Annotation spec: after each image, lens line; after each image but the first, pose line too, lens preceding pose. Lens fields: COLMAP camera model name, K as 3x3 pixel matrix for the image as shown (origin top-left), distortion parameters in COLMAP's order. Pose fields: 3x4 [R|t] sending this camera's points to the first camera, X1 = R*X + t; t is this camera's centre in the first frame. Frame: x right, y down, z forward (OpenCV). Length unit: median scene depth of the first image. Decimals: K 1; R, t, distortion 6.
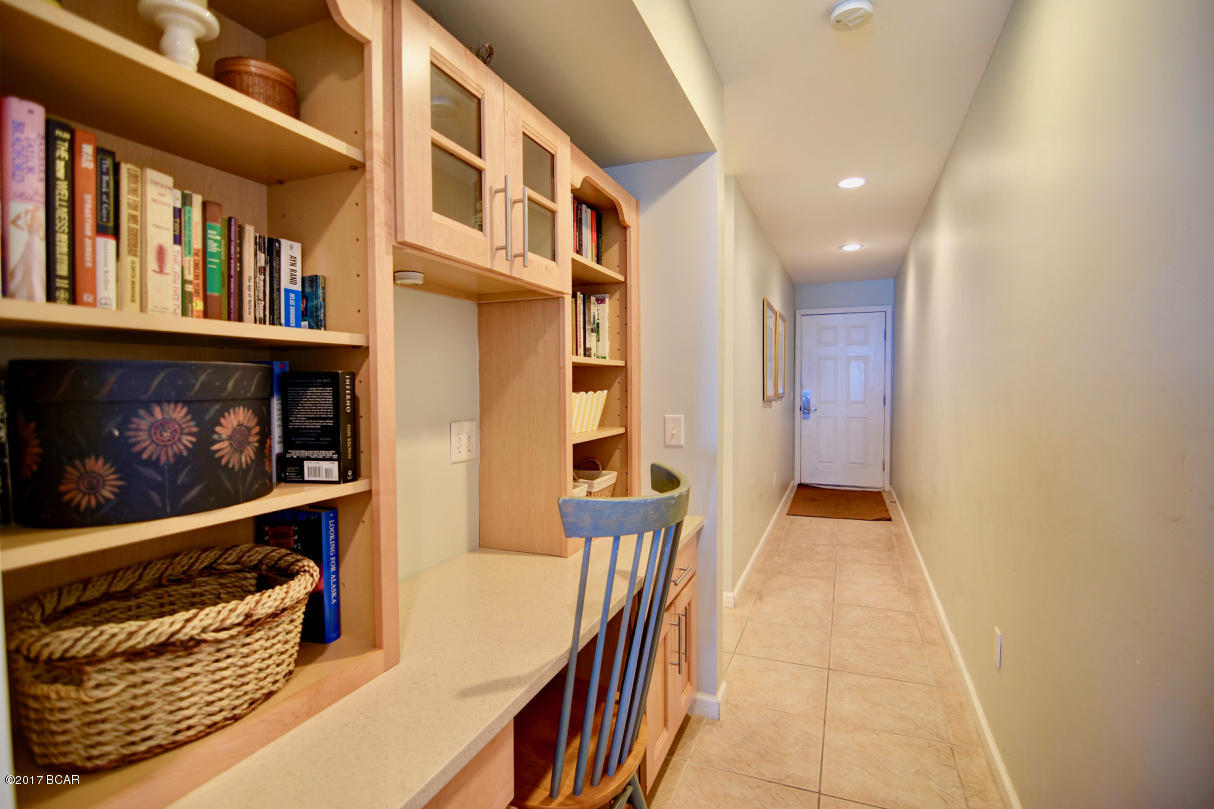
lens RADIAL K [[585.7, 0, 607.0], [0, 585.7, 404.5], [0, 0, 1]] dist [0.001103, 0.000147]
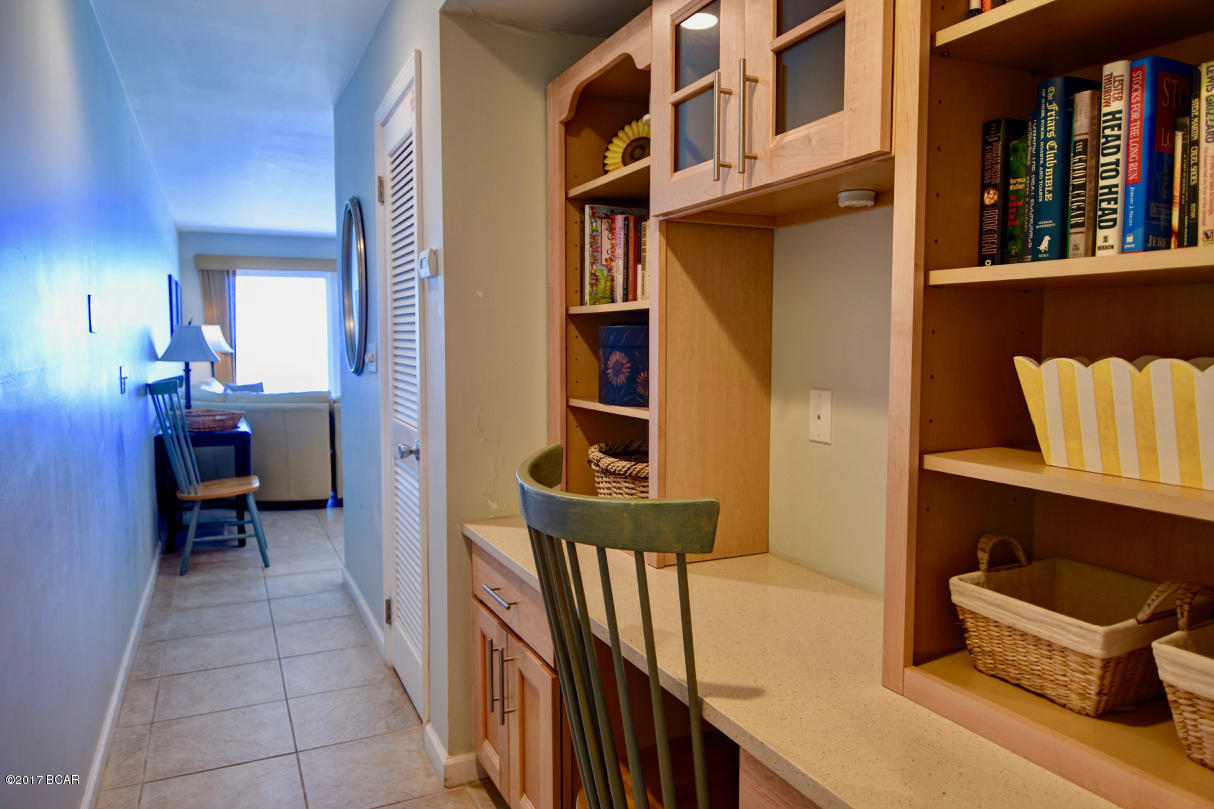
lens RADIAL K [[820.1, 0, 607.0], [0, 820.1, 404.5], [0, 0, 1]] dist [-0.001056, -0.000069]
pose [[-0.681425, 0.053301, -0.729944, 0.920710], [-0.030283, 0.994437, 0.100885, -0.063787], [0.731261, 0.090850, -0.676021, 2.025190]]
